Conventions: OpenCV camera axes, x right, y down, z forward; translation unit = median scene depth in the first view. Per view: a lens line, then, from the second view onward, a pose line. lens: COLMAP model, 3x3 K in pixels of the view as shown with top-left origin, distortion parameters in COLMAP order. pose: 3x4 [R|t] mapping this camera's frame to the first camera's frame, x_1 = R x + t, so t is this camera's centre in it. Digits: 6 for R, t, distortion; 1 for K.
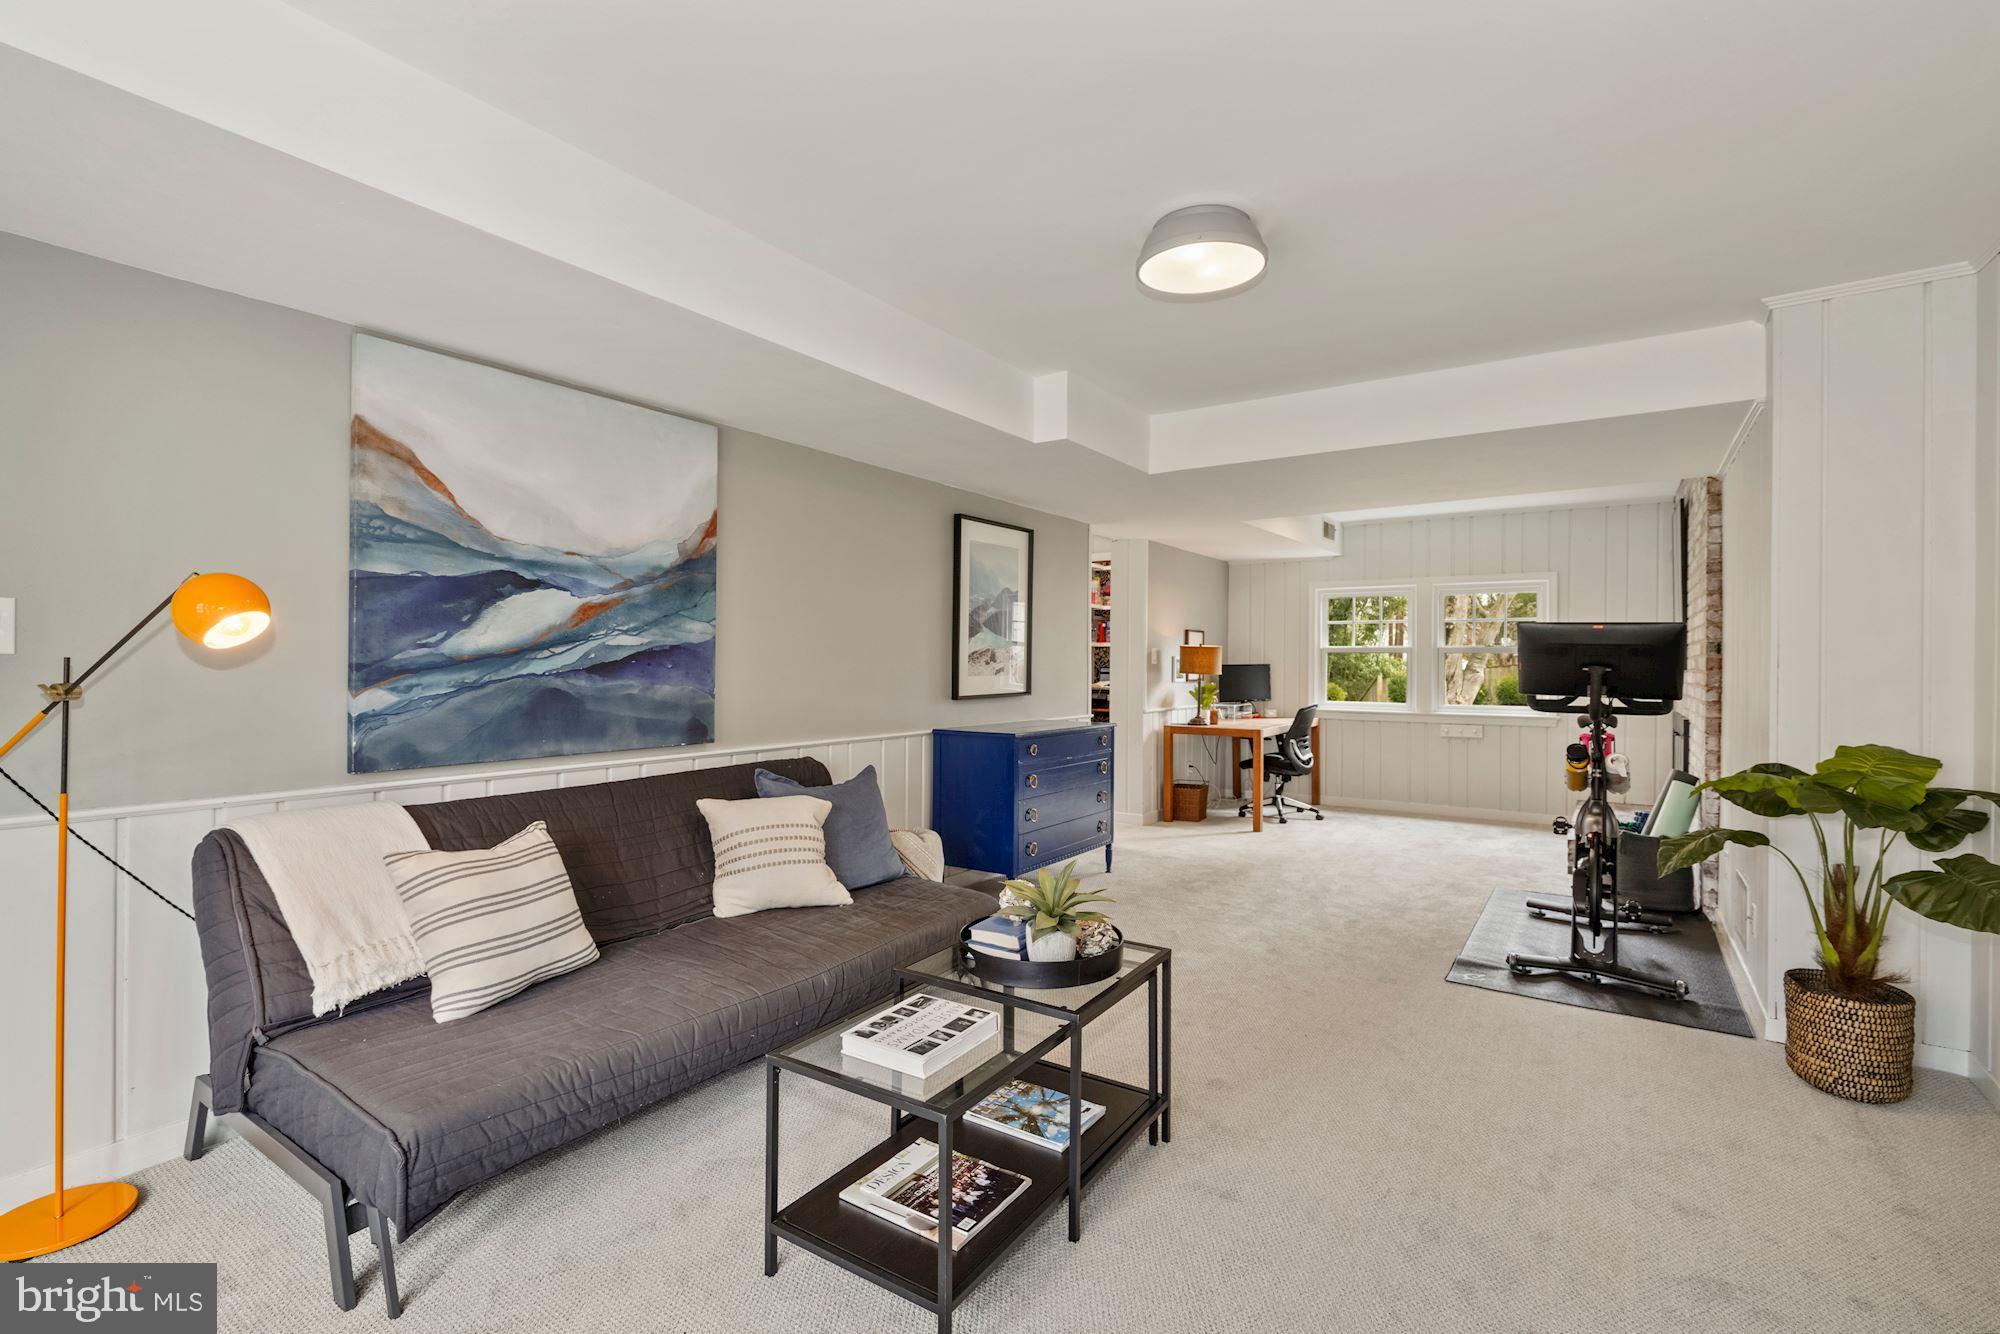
lens RADIAL K [[928.6, 0, 997.1], [0, 928.6, 660.4], [0, 0, 1]] dist [-0.003065, -0.001021]
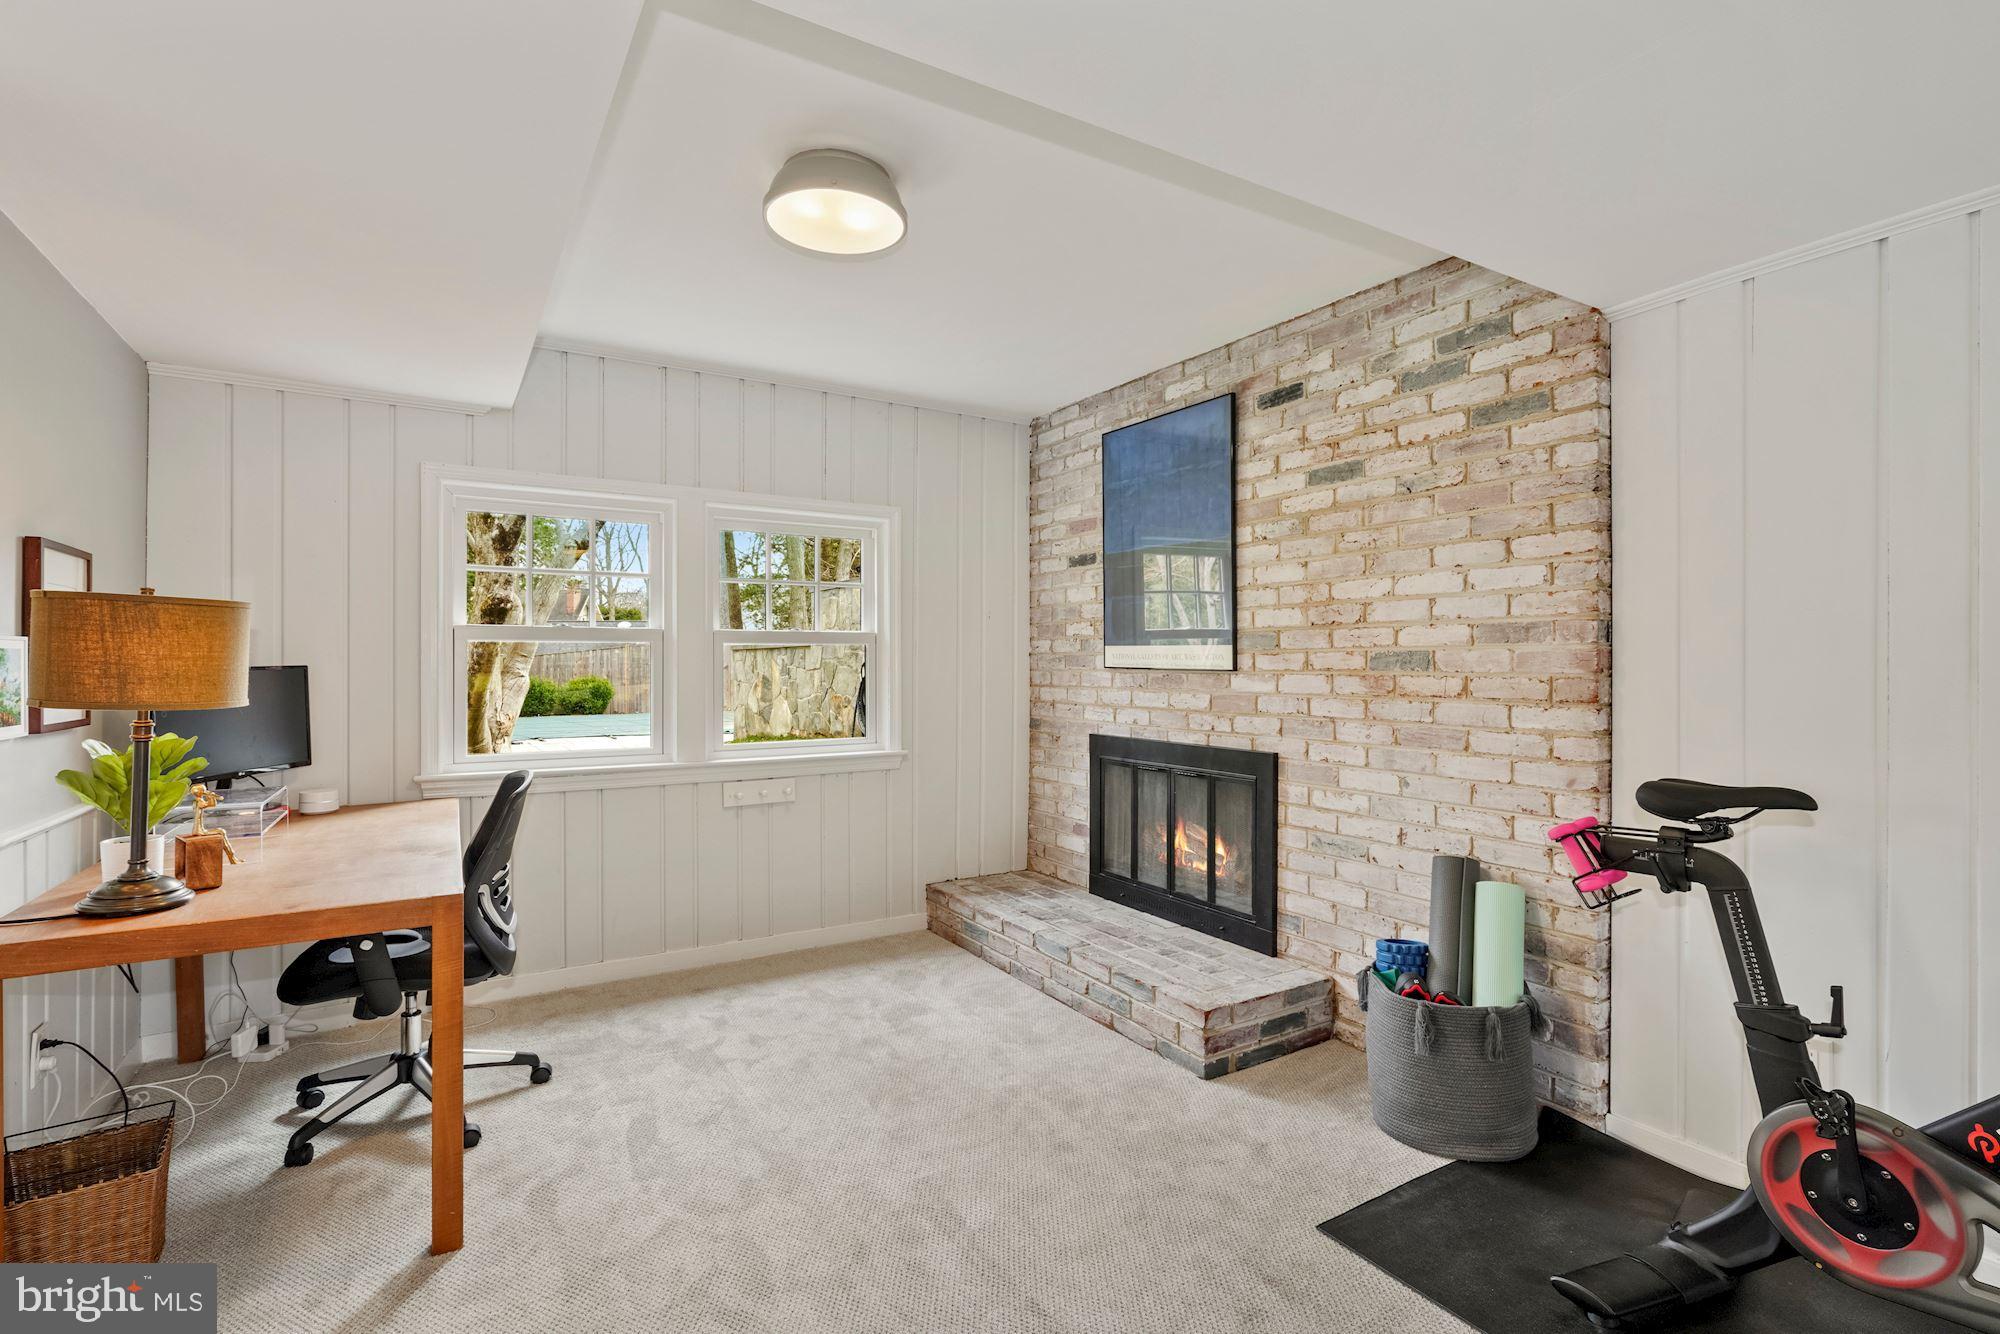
lens RADIAL K [[928.6, 0, 1002.1], [0, 928.6, 663.8], [0, 0, 1]] dist [-0.003065, -0.001021]
pose [[0.419033, -0.002094, 0.907969, 0.085461], [0.000510, 0.999998, 0.002070, 0.002568], [-0.907971, -0.000405, 0.419033, 0.667467]]
